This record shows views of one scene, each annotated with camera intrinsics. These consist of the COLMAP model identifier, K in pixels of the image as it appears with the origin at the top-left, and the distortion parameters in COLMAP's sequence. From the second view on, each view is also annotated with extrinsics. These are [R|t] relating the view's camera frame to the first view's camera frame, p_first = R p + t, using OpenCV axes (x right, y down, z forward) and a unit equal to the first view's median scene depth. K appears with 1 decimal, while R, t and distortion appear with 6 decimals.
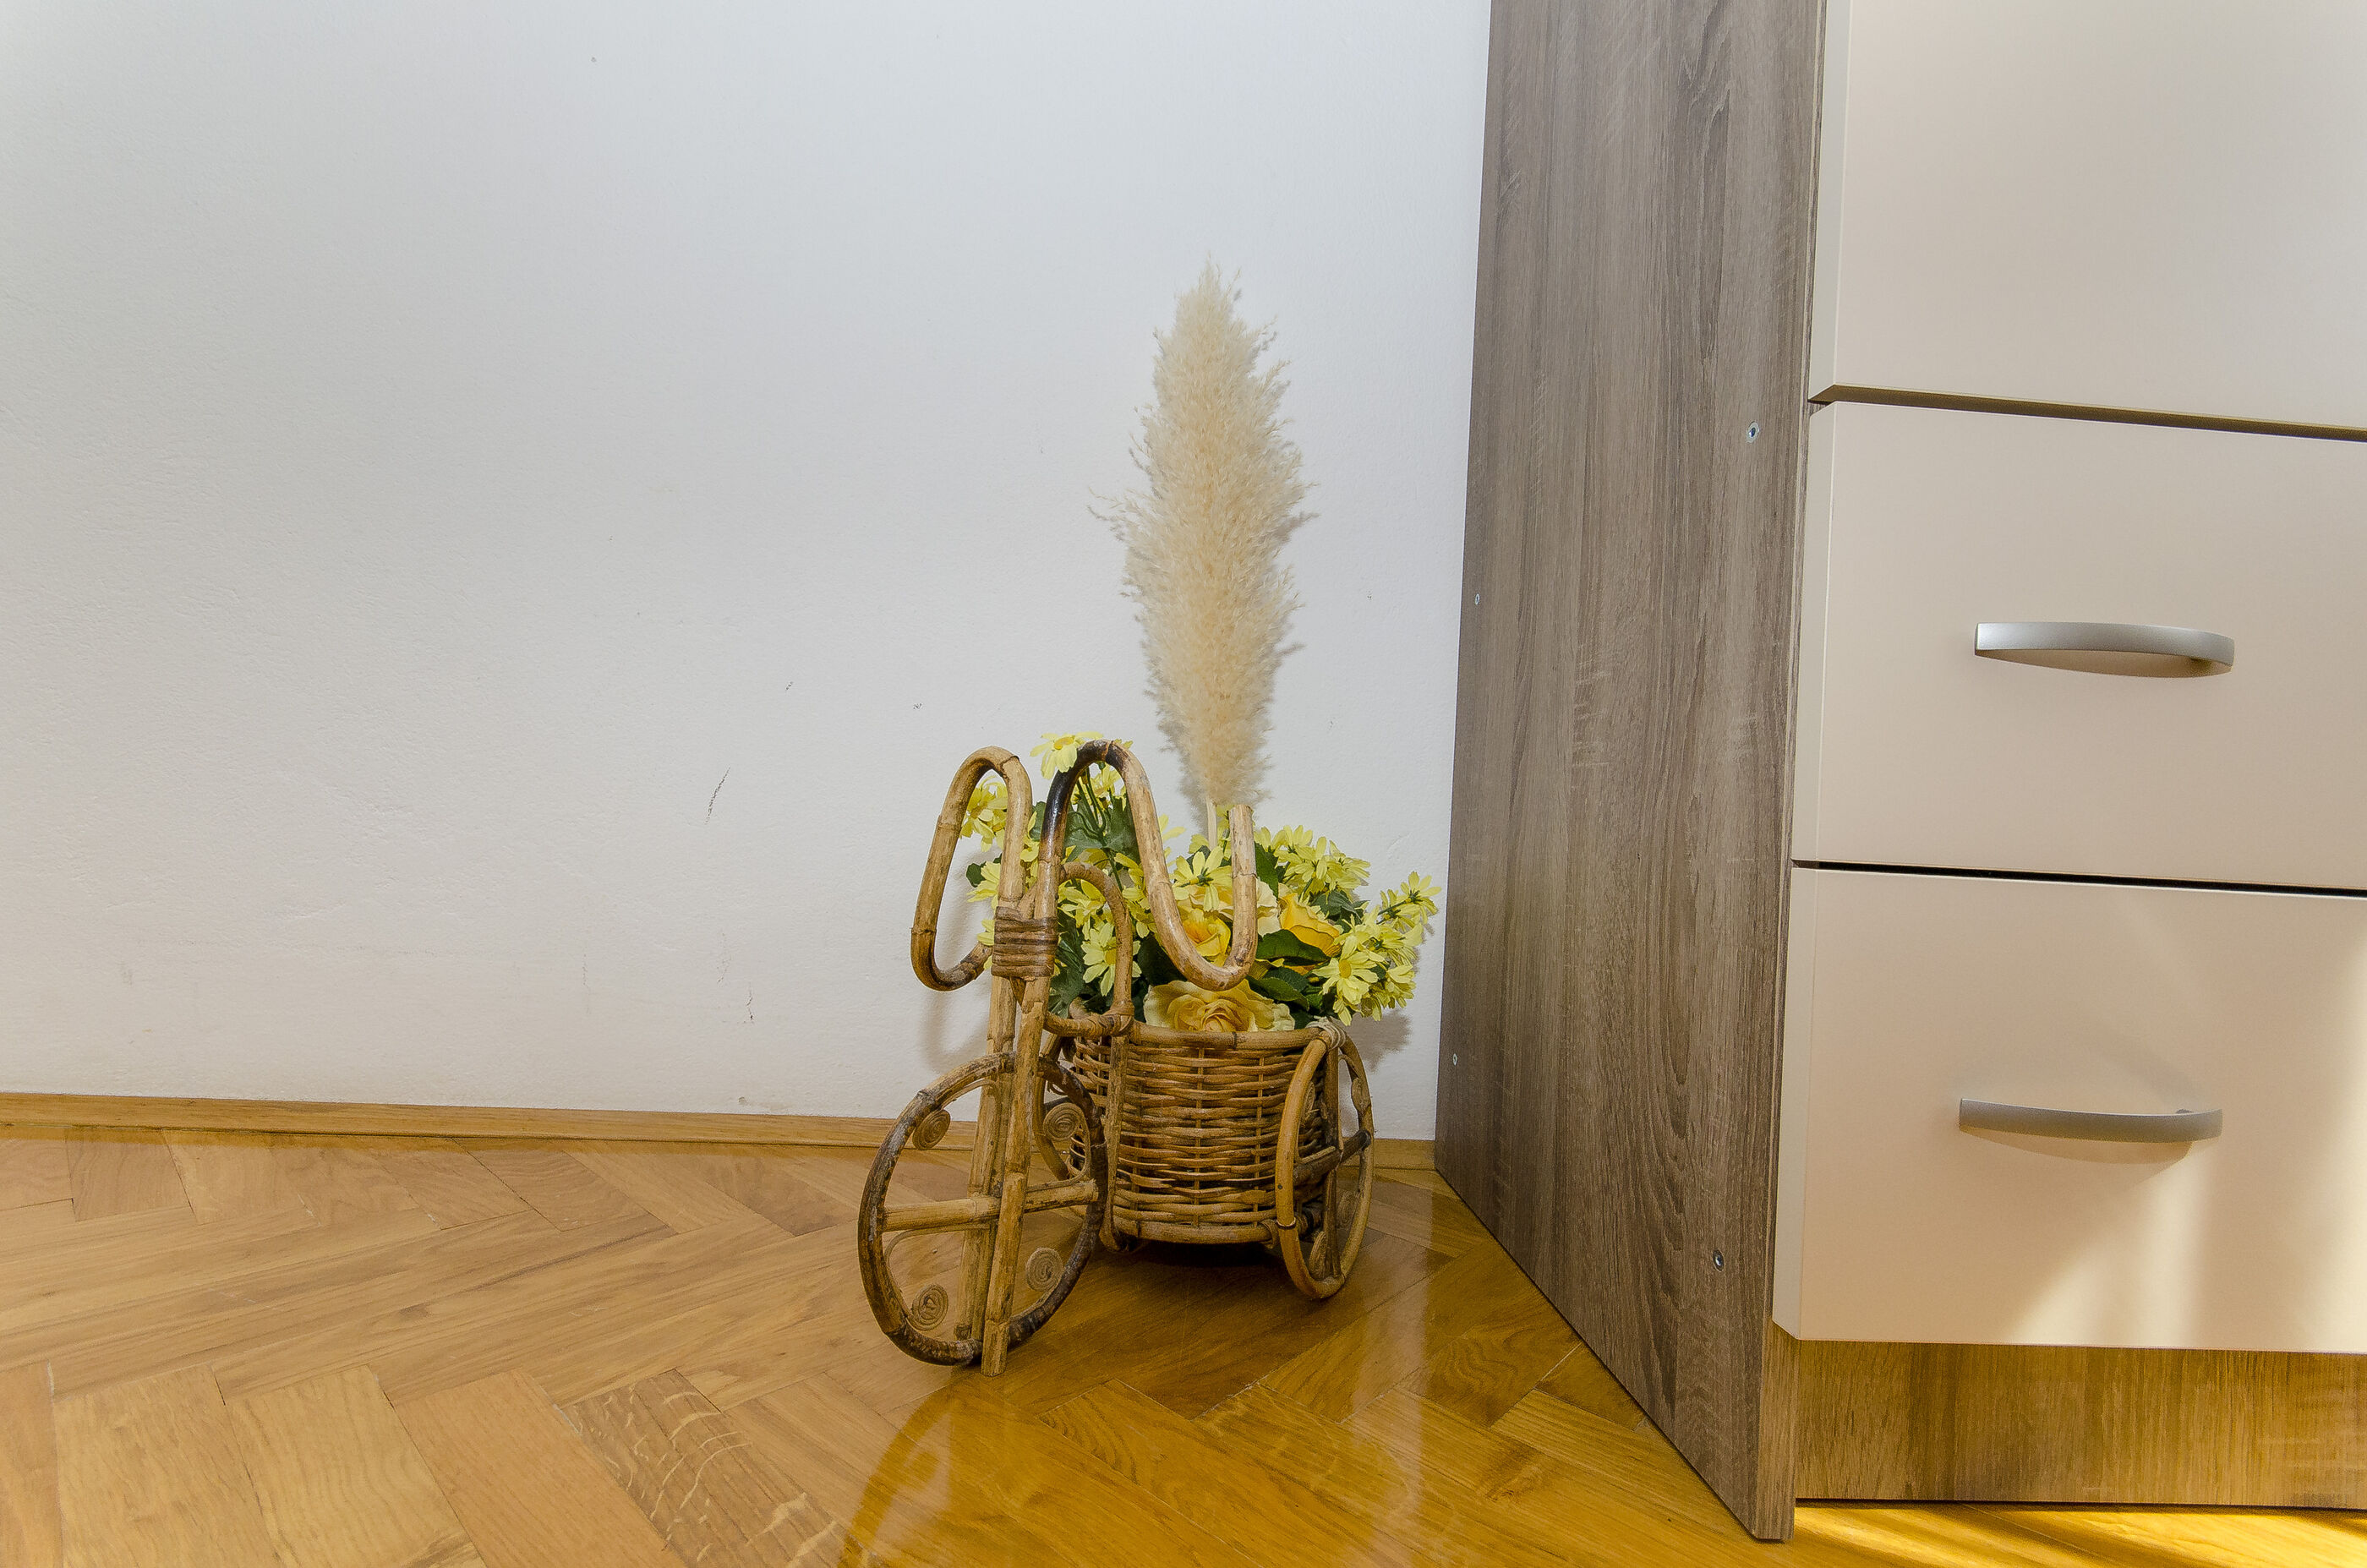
lens RADIAL K [[1026.7, 0, 1195.1], [0, 1026.7, 788.7], [0, 0, 1]] dist [-0.002185, 0.000283]
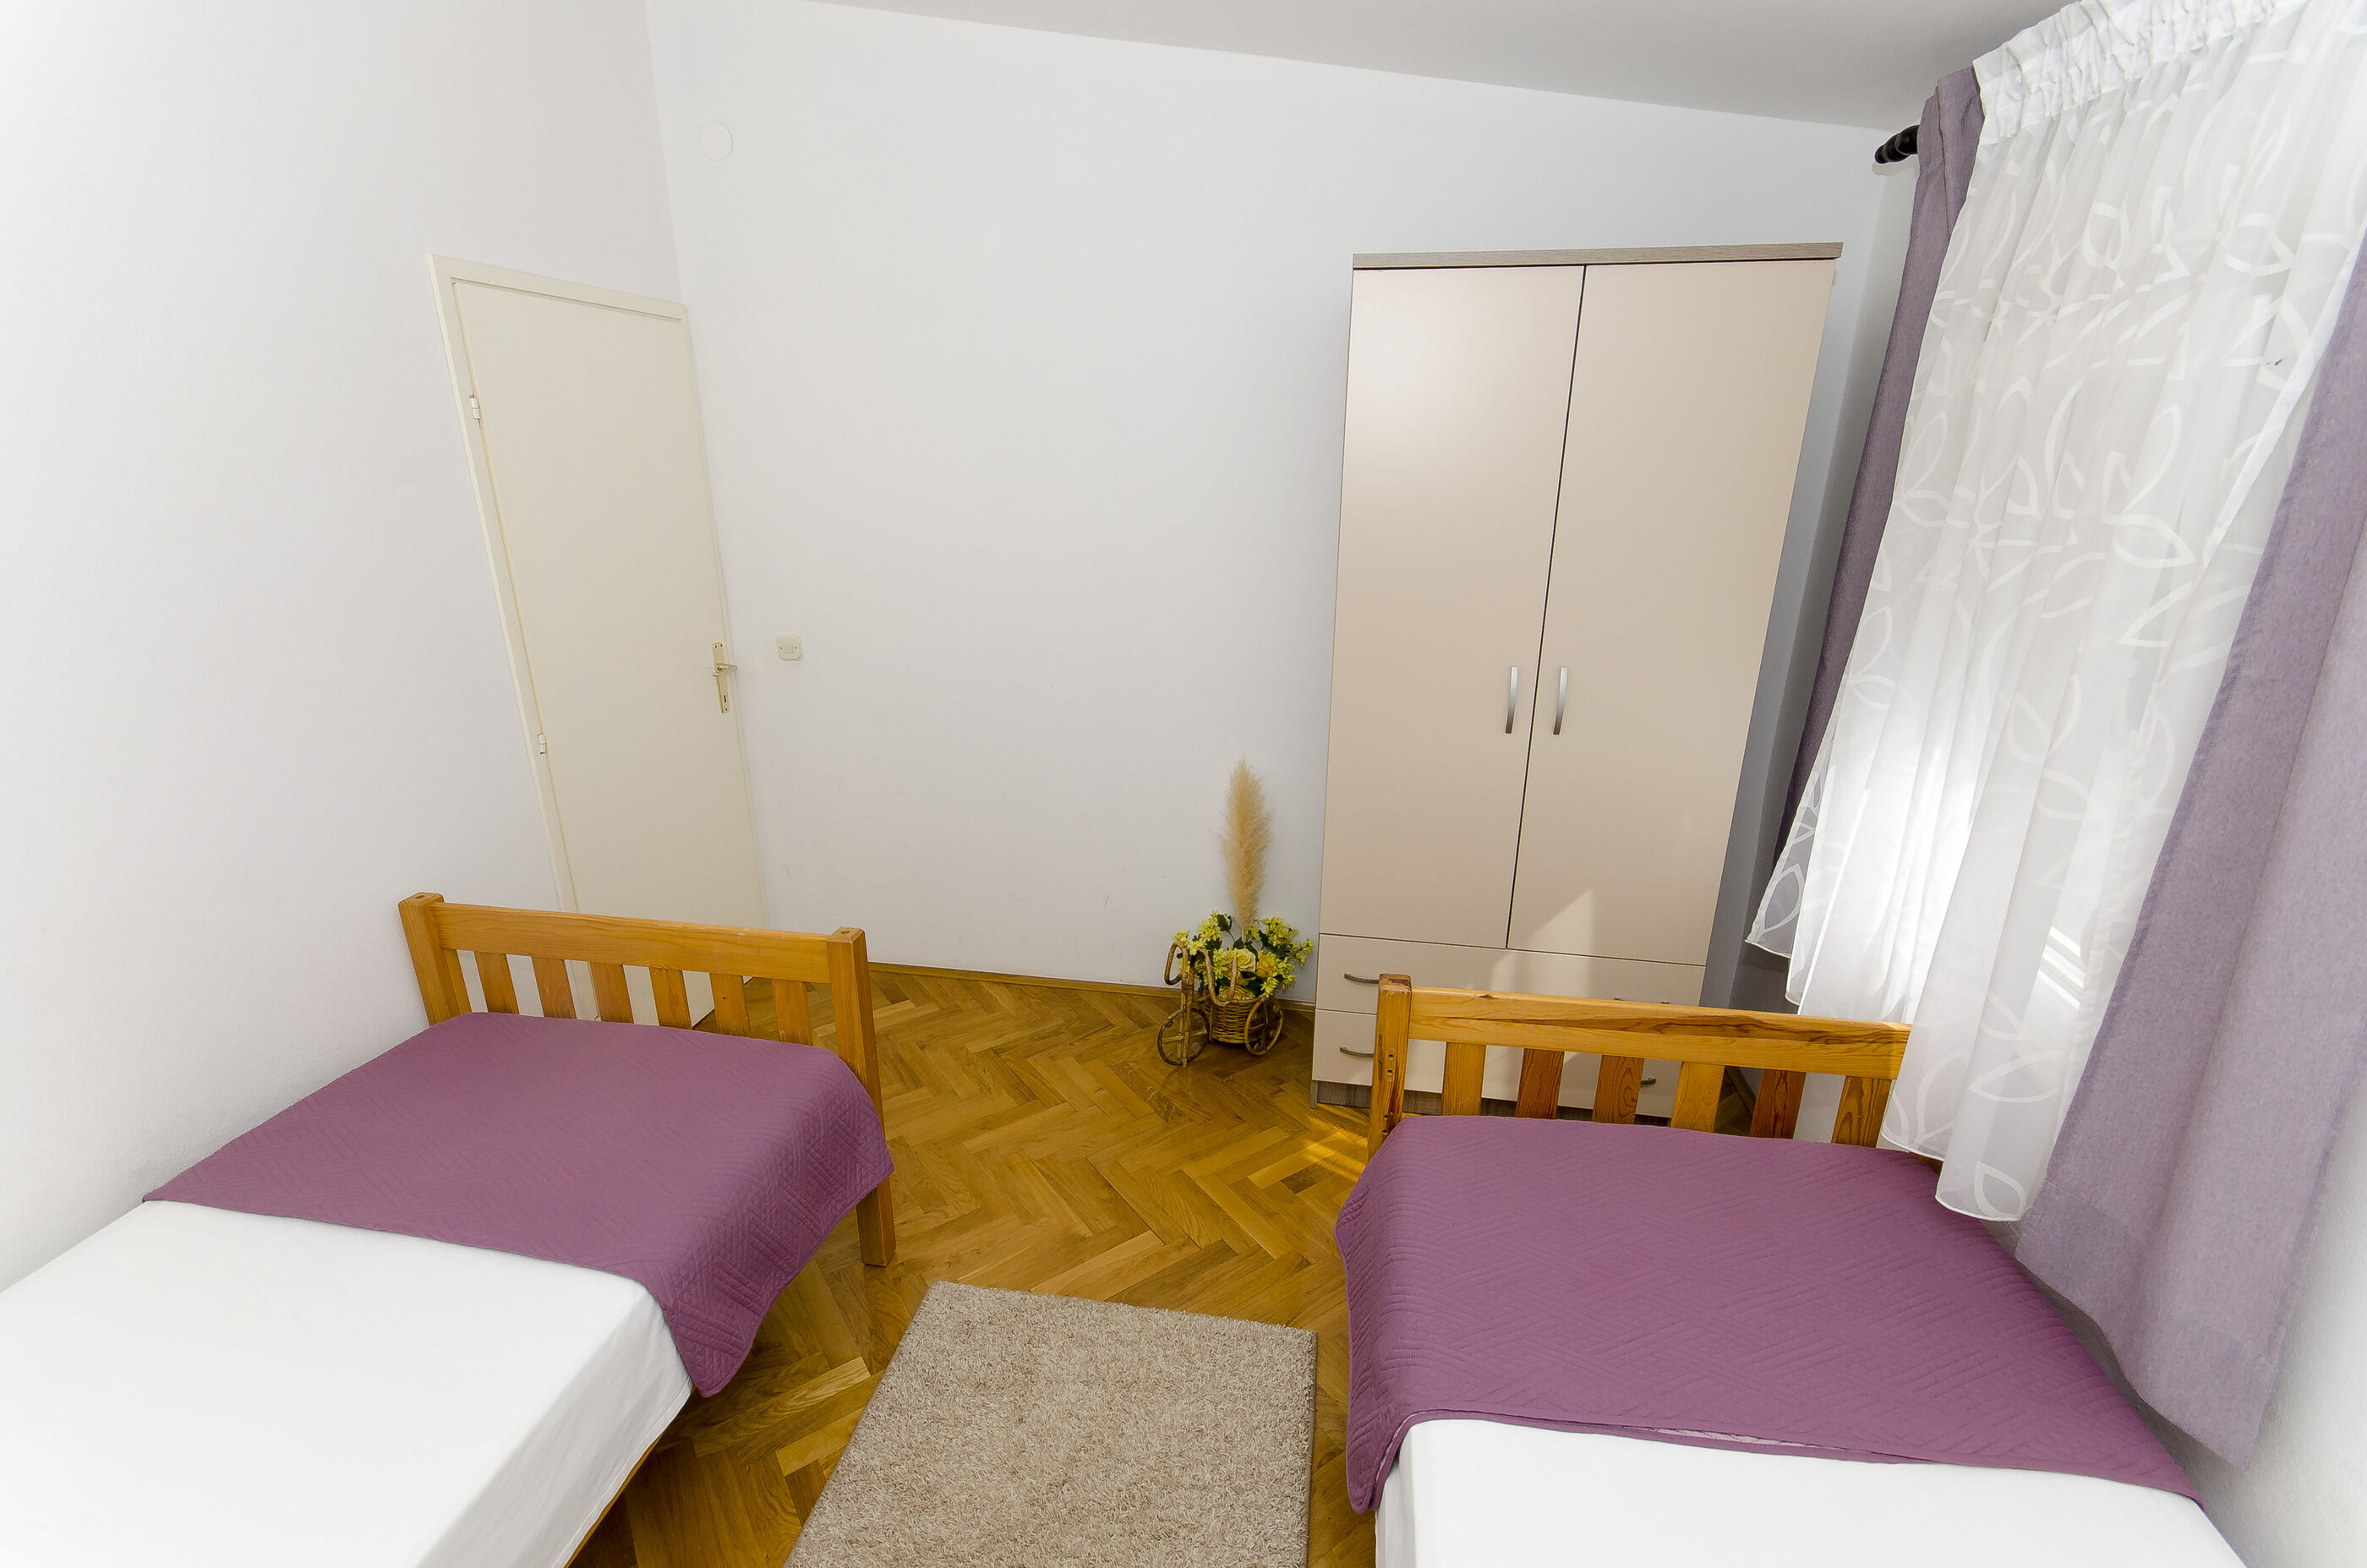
lens RADIAL K [[1026.7, 0, 1195.1], [0, 1026.7, 788.7], [0, 0, 1]] dist [-0.002185, 0.000283]
pose [[0.969026, 0.028858, -0.245267, 0.908678], [0.052051, 0.946973, 0.317070, -2.008461], [0.241411, -0.320016, 0.916139, -2.744337]]
